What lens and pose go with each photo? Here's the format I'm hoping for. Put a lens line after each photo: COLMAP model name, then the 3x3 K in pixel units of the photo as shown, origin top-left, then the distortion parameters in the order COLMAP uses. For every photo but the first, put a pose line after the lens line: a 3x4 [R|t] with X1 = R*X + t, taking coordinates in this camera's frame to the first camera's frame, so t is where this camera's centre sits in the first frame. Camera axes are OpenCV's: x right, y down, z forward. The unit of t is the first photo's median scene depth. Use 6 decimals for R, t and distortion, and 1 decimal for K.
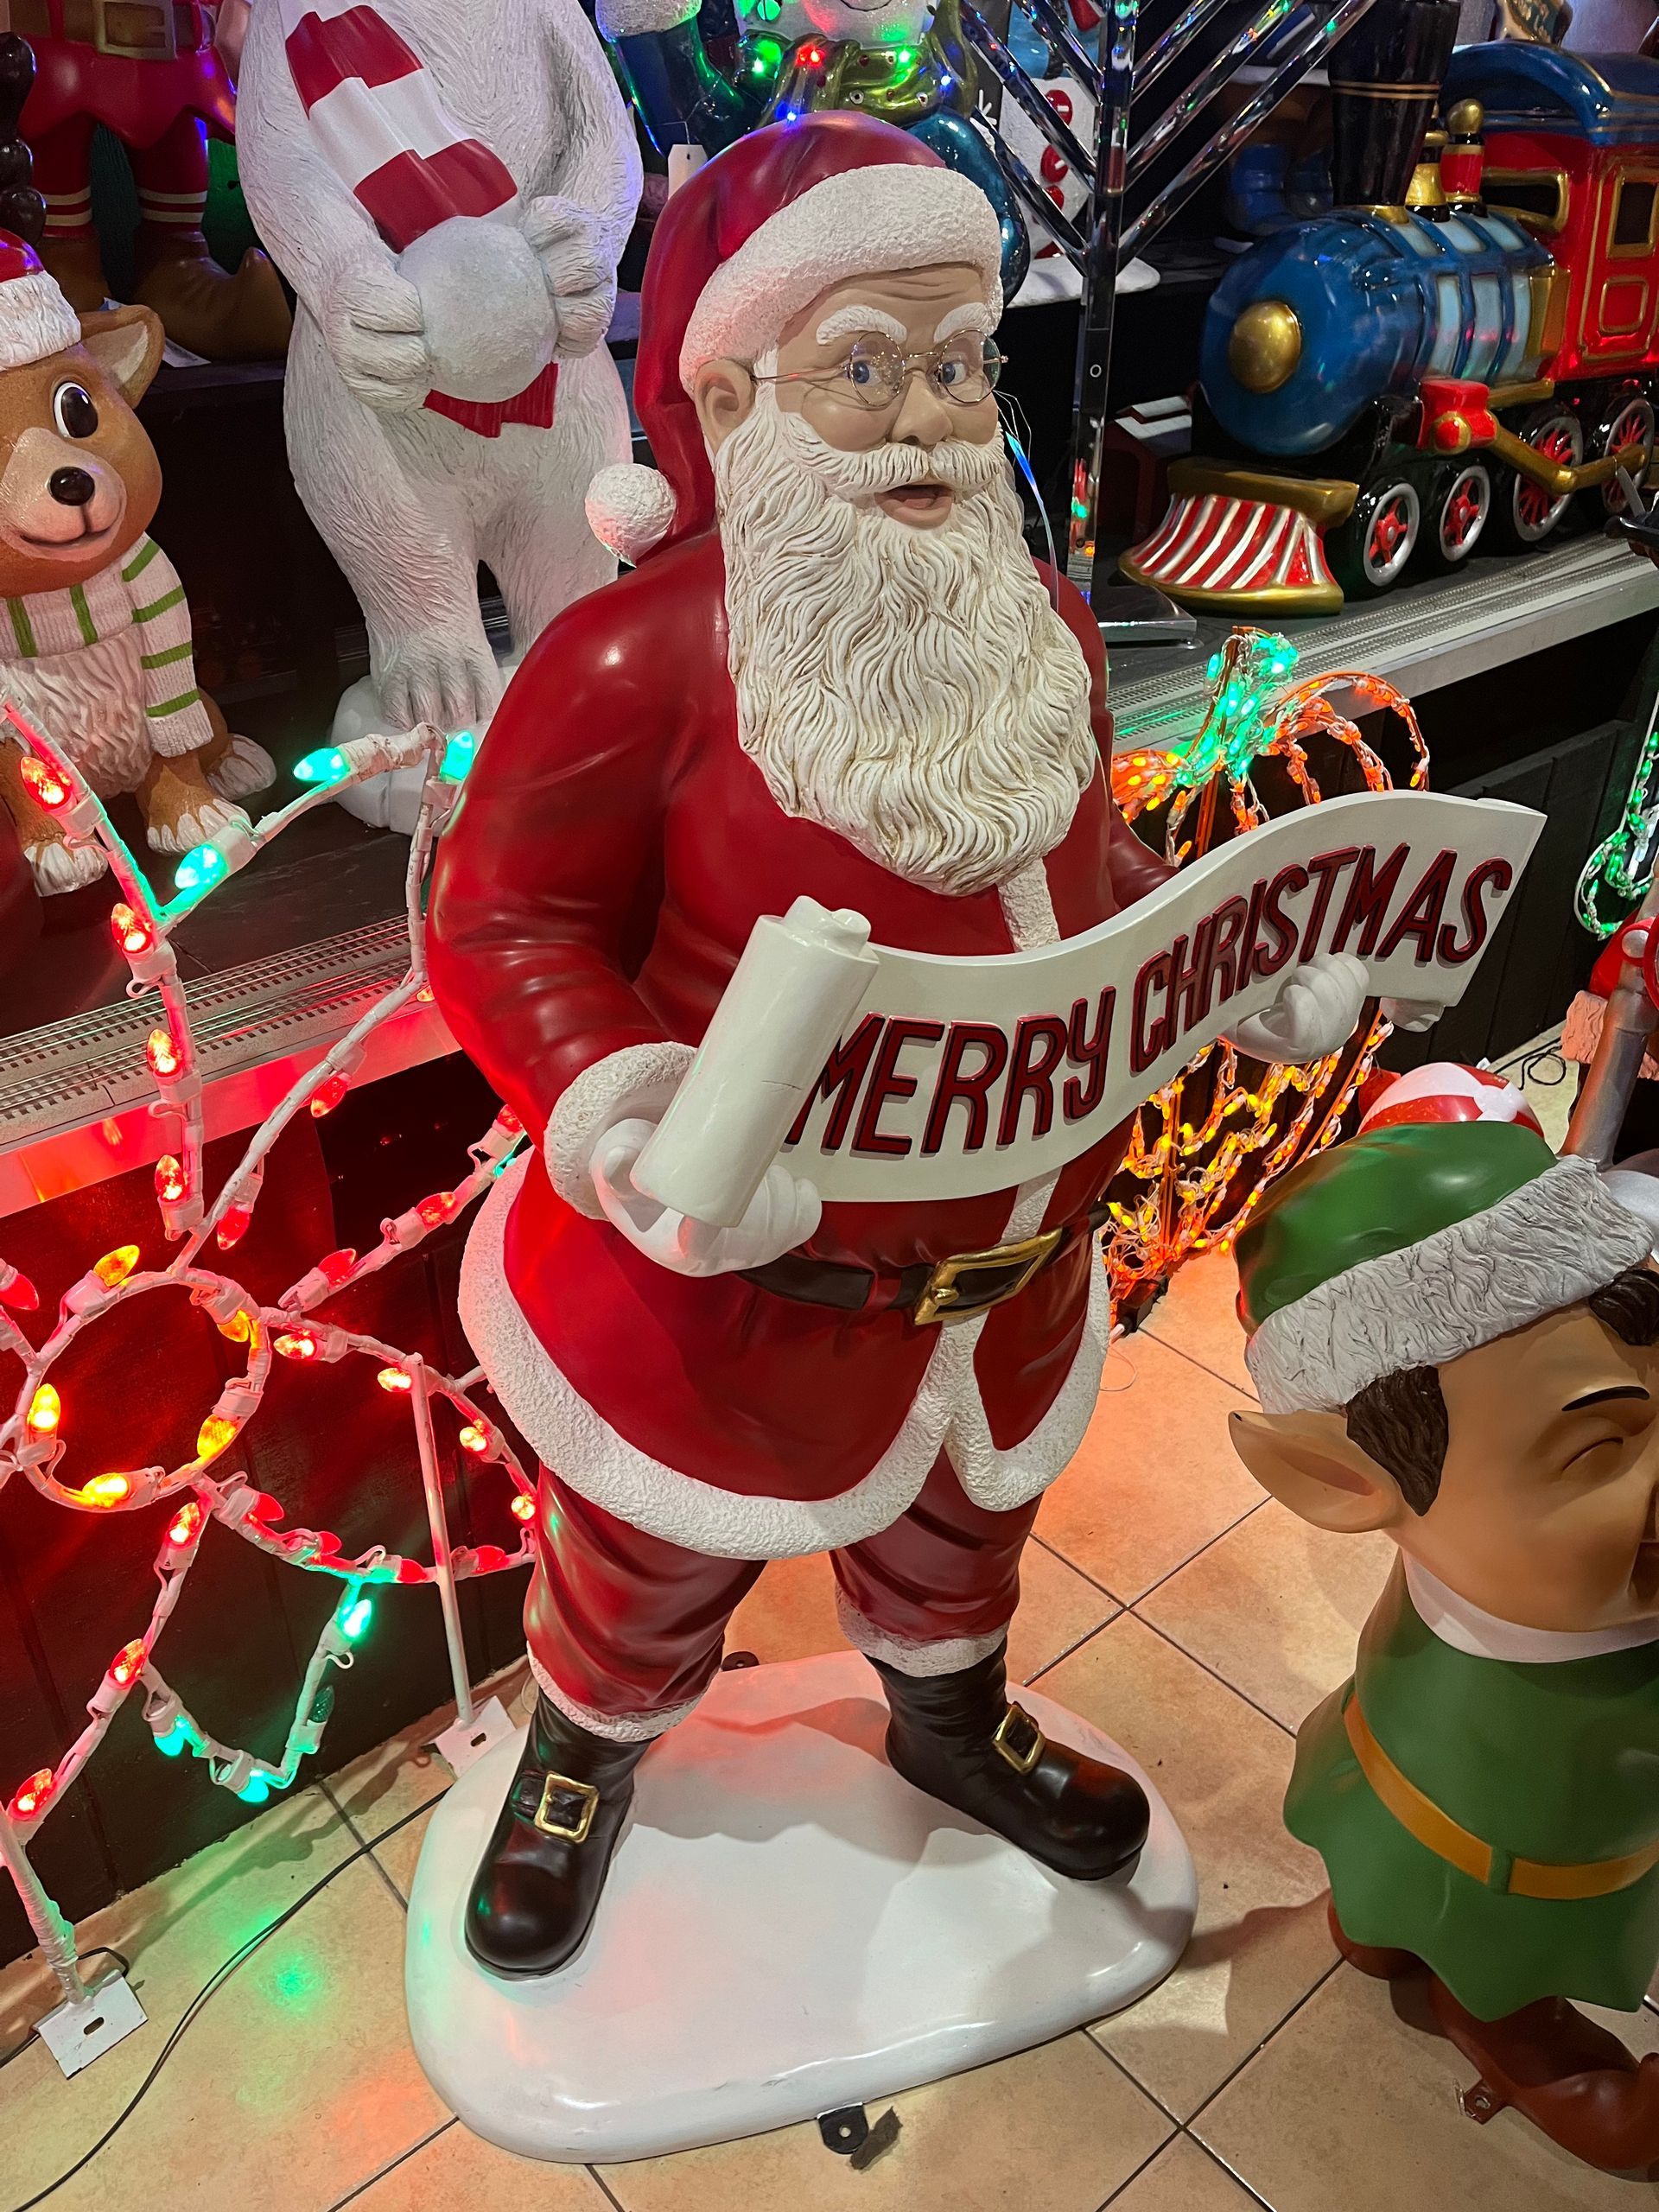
lens RADIAL K [[1662.0, 0, 787.1], [0, 1662.0, 1100.6], [0, 0, 1]] dist [0.098961, -0.119938]
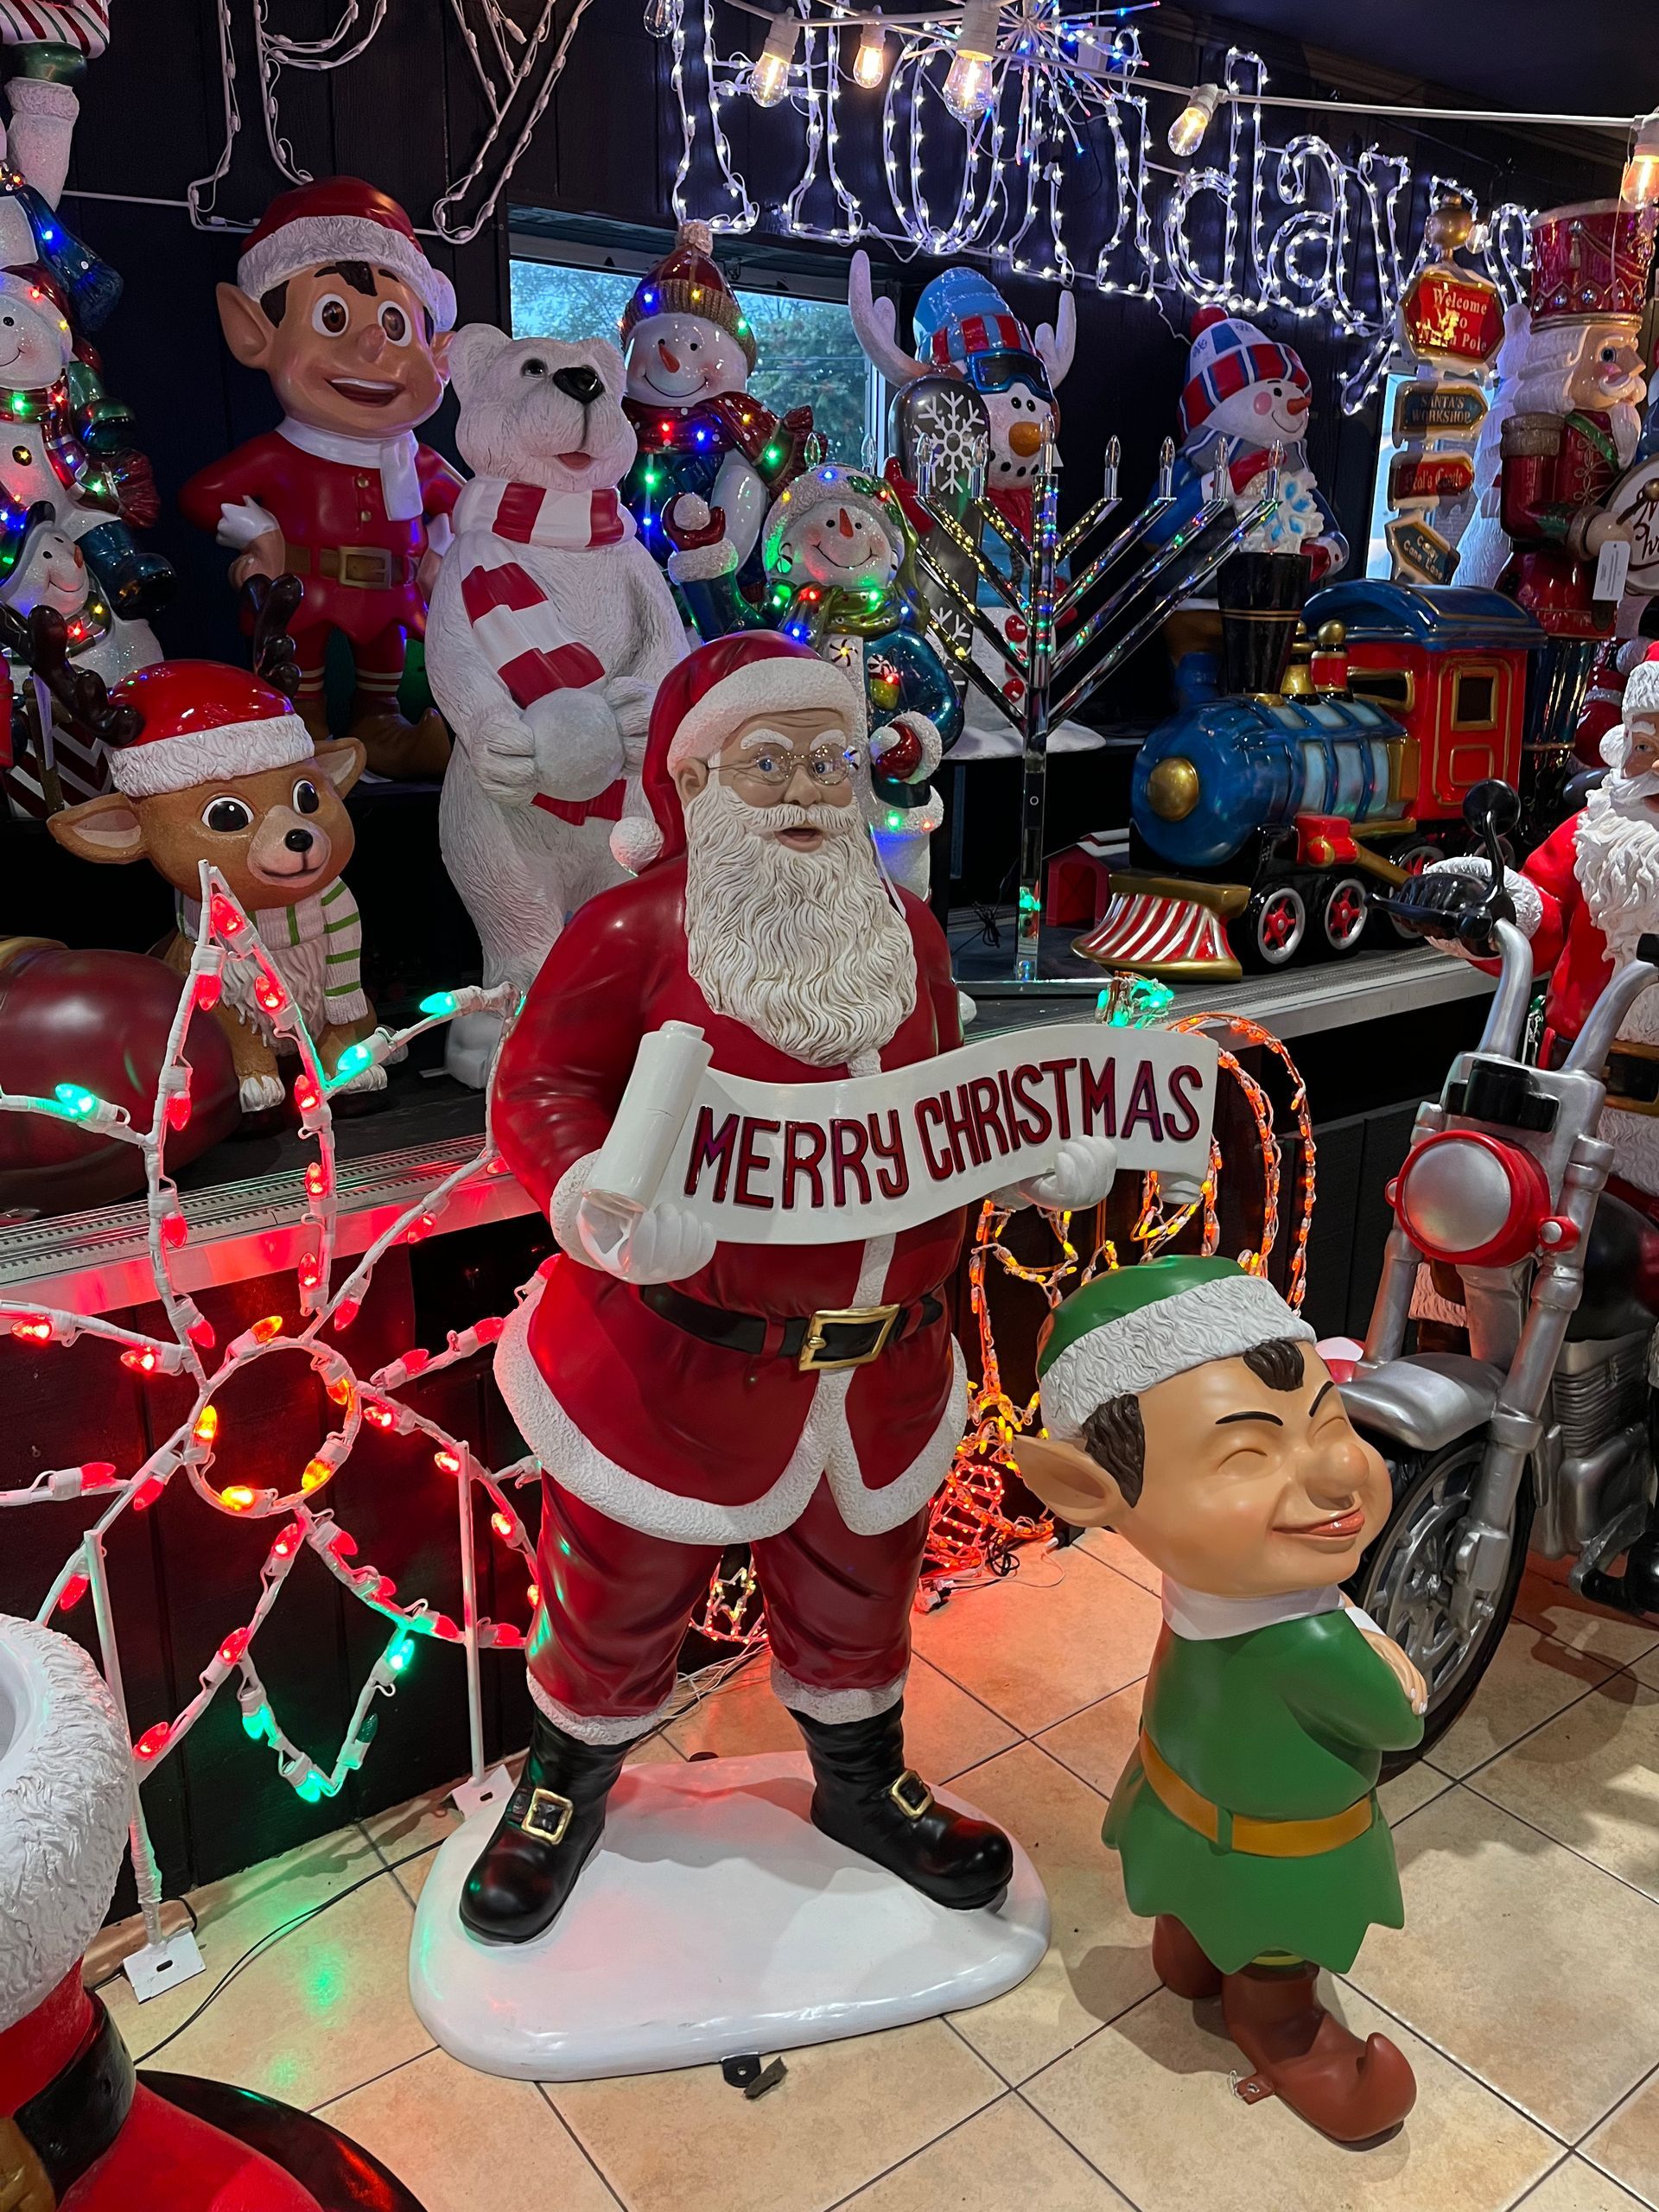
lens RADIAL K [[1662.0, 0, 787.1], [0, 1662.0, 1100.6], [0, 0, 1]] dist [0.098961, -0.119938]
pose [[0.997327, 0.030116, -0.066565, 0.118958], [-0.045621, 0.968343, -0.245418, 0.200948], [0.057067, 0.247798, 0.967129, -0.358167]]
